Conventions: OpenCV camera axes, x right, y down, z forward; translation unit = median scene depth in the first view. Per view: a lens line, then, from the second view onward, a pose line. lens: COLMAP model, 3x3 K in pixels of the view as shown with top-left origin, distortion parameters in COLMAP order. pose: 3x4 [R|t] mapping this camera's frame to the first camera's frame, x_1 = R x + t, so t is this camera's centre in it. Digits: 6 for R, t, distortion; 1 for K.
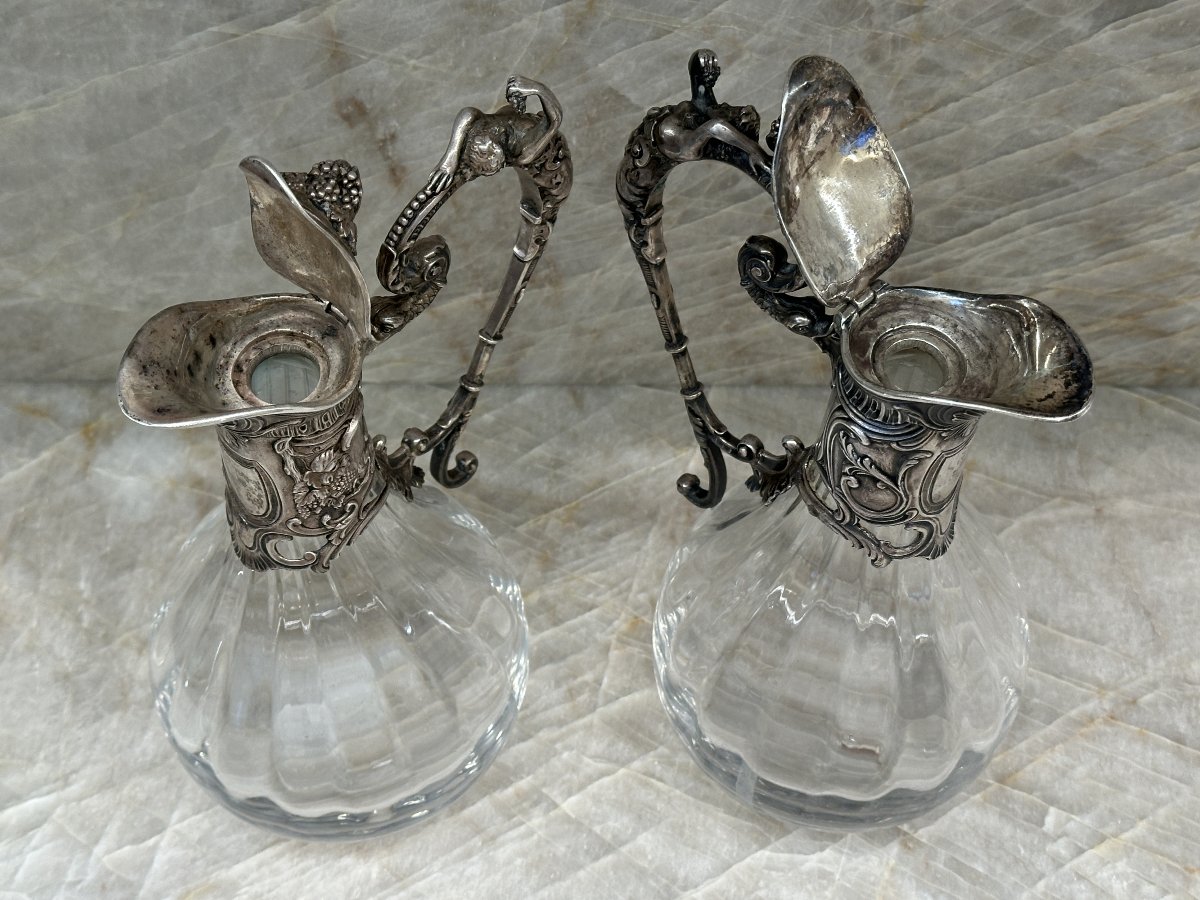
lens RADIAL K [[1835.0, 0, 607.6], [0, 1835.0, 453.8], [0, 0, 1]] dist [0.168561, -0.277956]
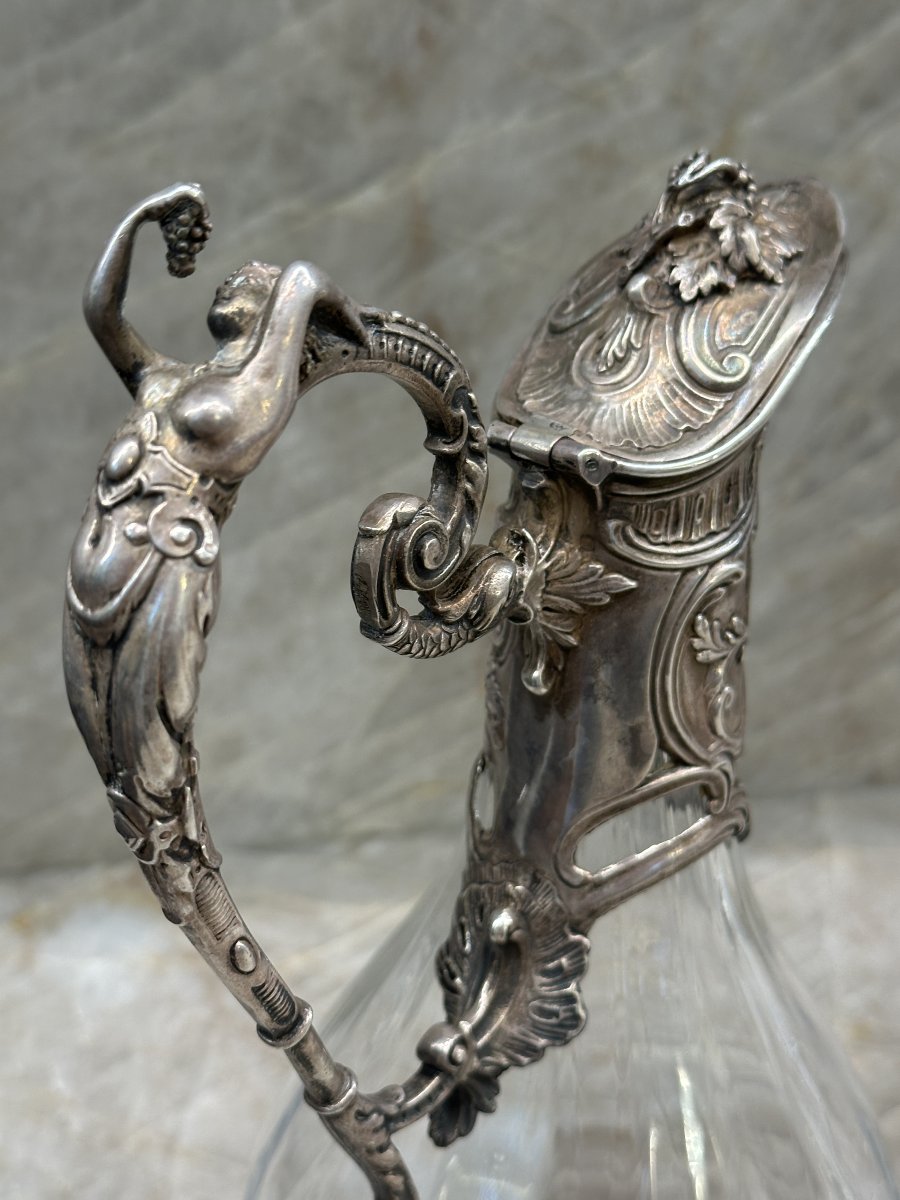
lens RADIAL K [[1865.7, 0, 445.2], [0, 1865.7, 604.4], [0, 0, 1]] dist [0.133772, -0.053943]
pose [[0.978516, -0.089275, 0.185840, -0.278611], [0.169908, 0.859755, -0.481615, 0.293634], [-0.116781, 0.502843, 0.856452, 0.345666]]
